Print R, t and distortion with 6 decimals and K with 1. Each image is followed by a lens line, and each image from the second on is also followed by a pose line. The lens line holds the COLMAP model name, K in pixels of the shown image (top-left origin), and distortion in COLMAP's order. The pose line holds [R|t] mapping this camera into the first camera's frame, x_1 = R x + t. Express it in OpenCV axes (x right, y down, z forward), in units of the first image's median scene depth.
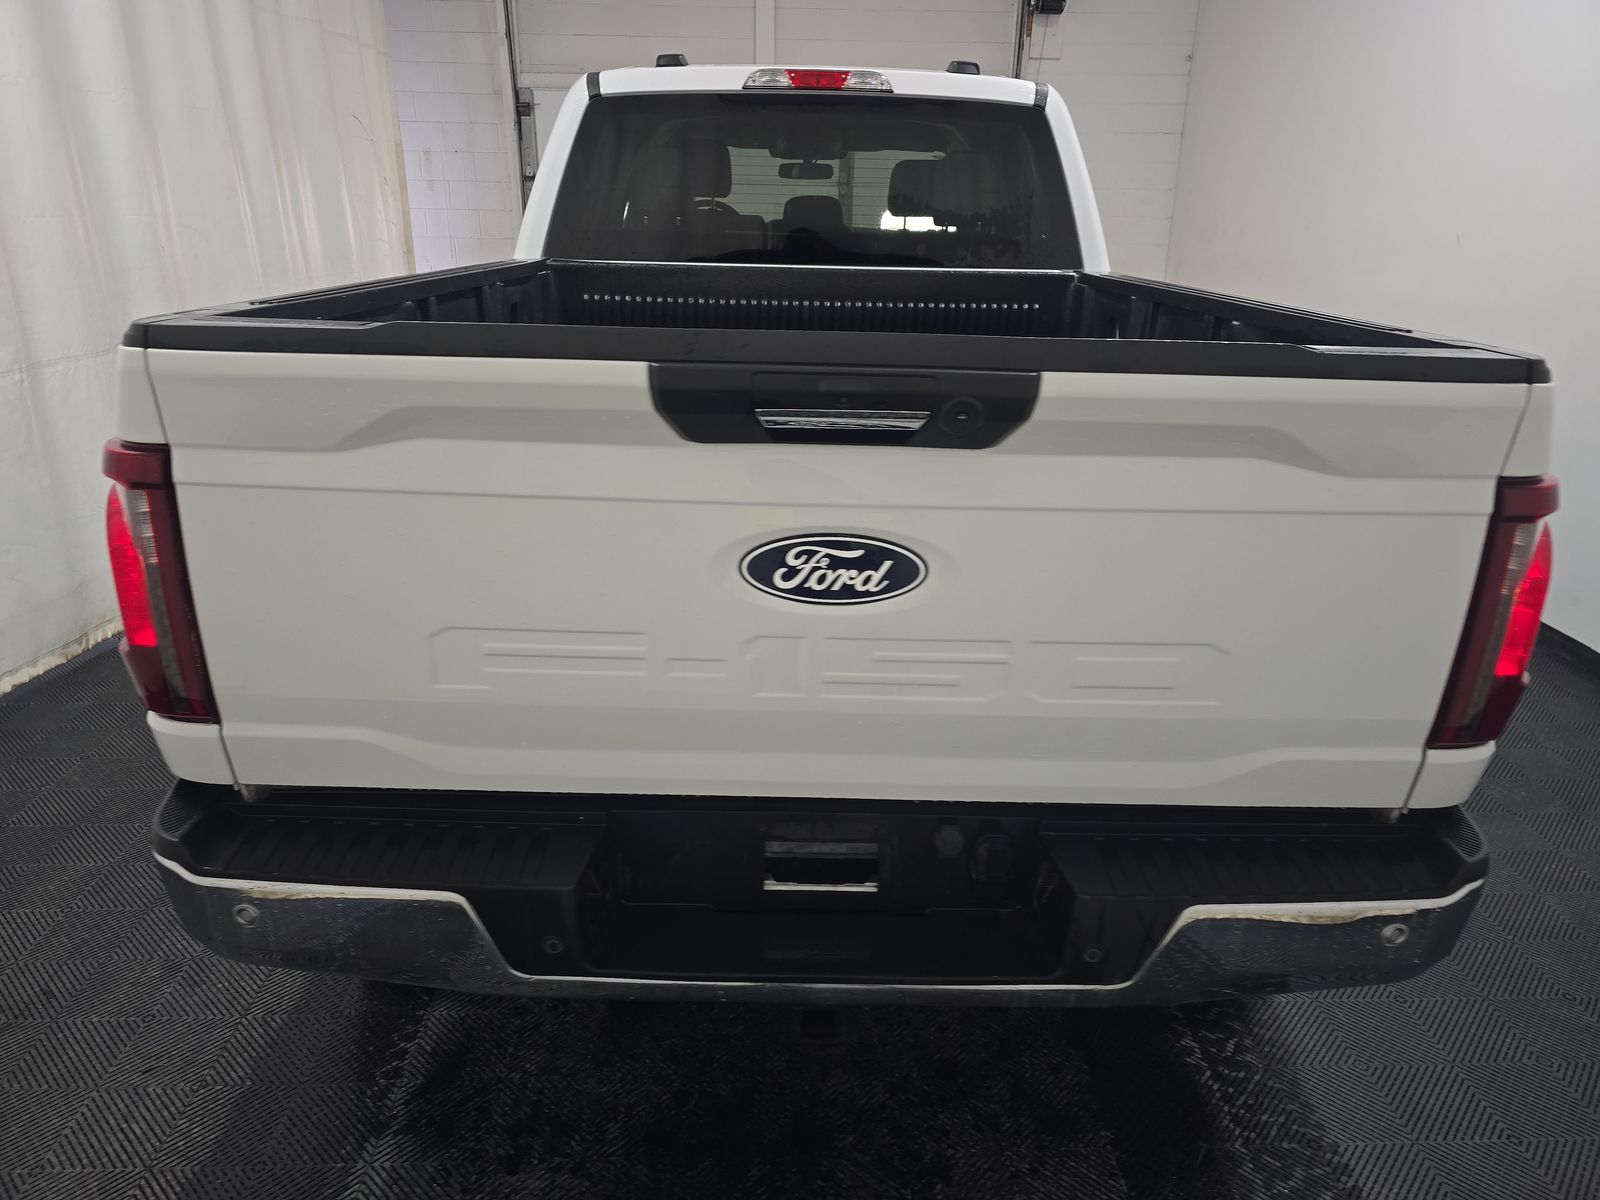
lens RADIAL K [[1082.0, 0, 800.0], [0, 1082.0, 600.0], [0, 0, 1]] dist [0.014853, -0.001008]
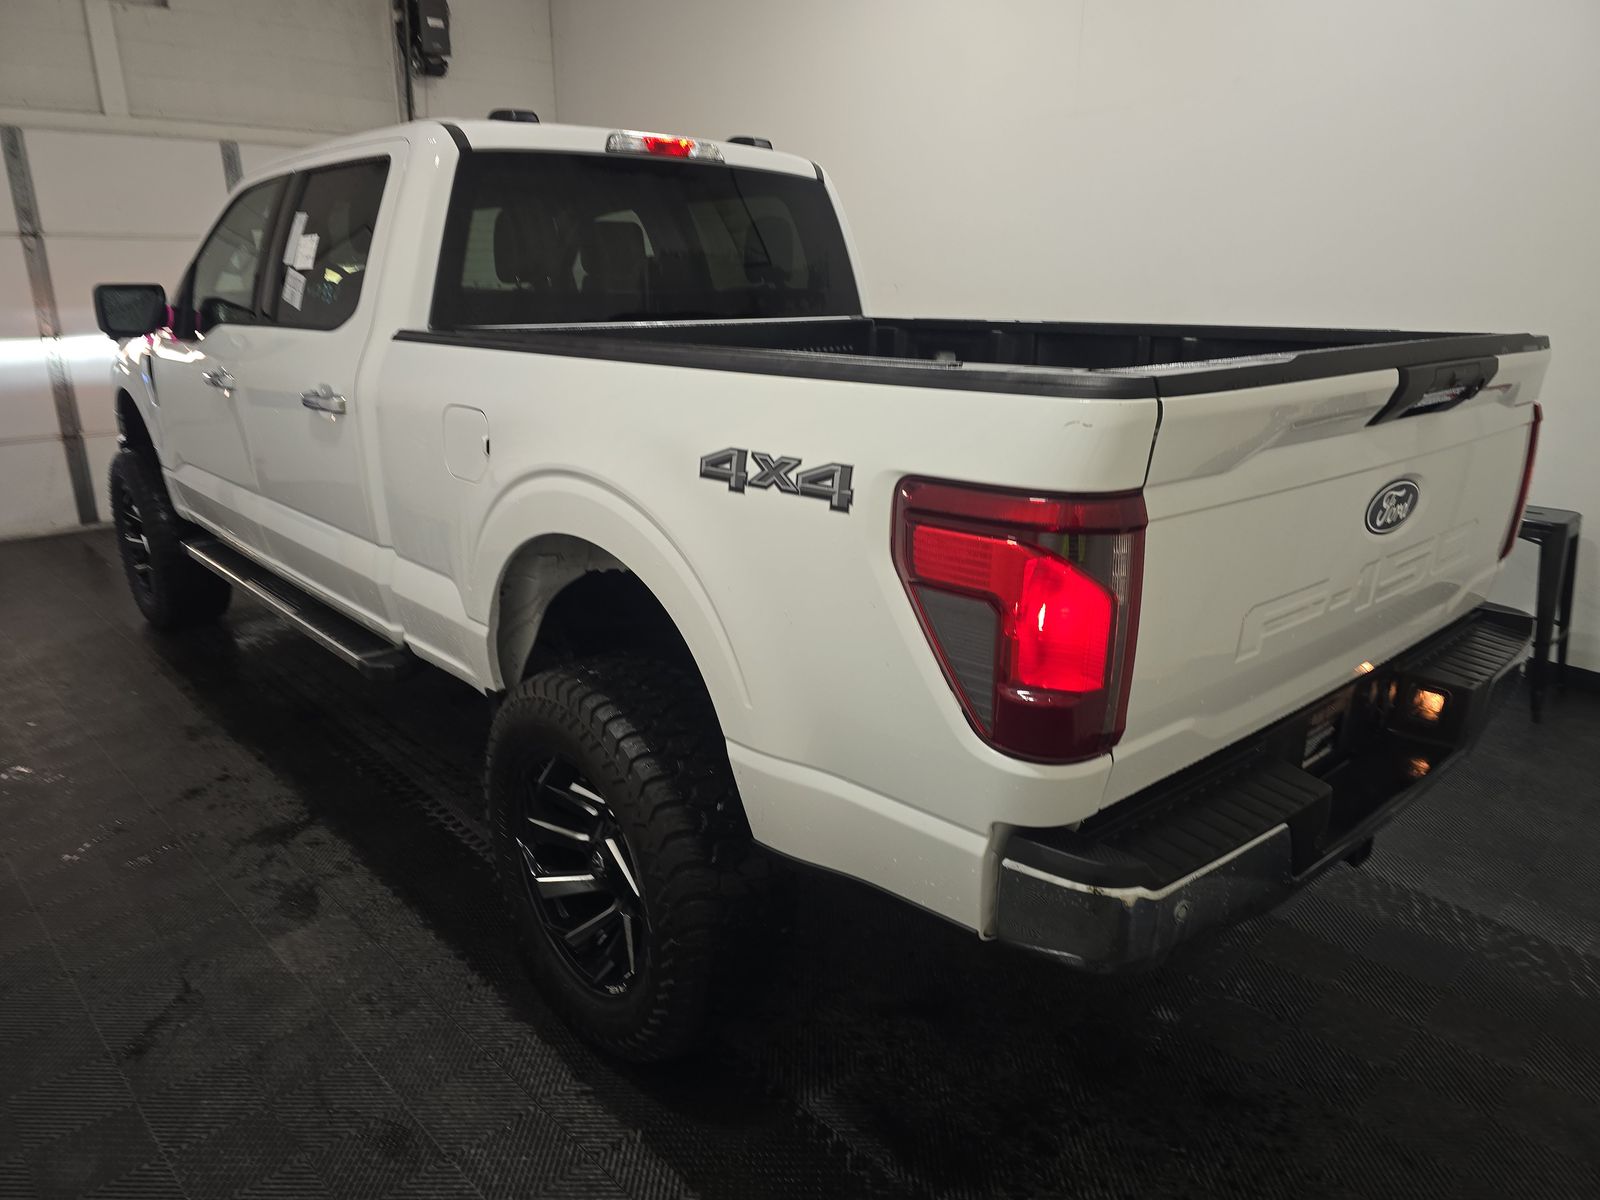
lens RADIAL K [[1096.0, 0, 800.0], [0, 1096.0, 600.0], [0, 0, 1]] dist [0.018233, 0.000356]
pose [[0.740594, -0.207323, 0.639170, -0.649306], [0.239578, 0.970168, 0.037092, -0.064499], [-0.627792, 0.125661, 0.768170, 0.161602]]
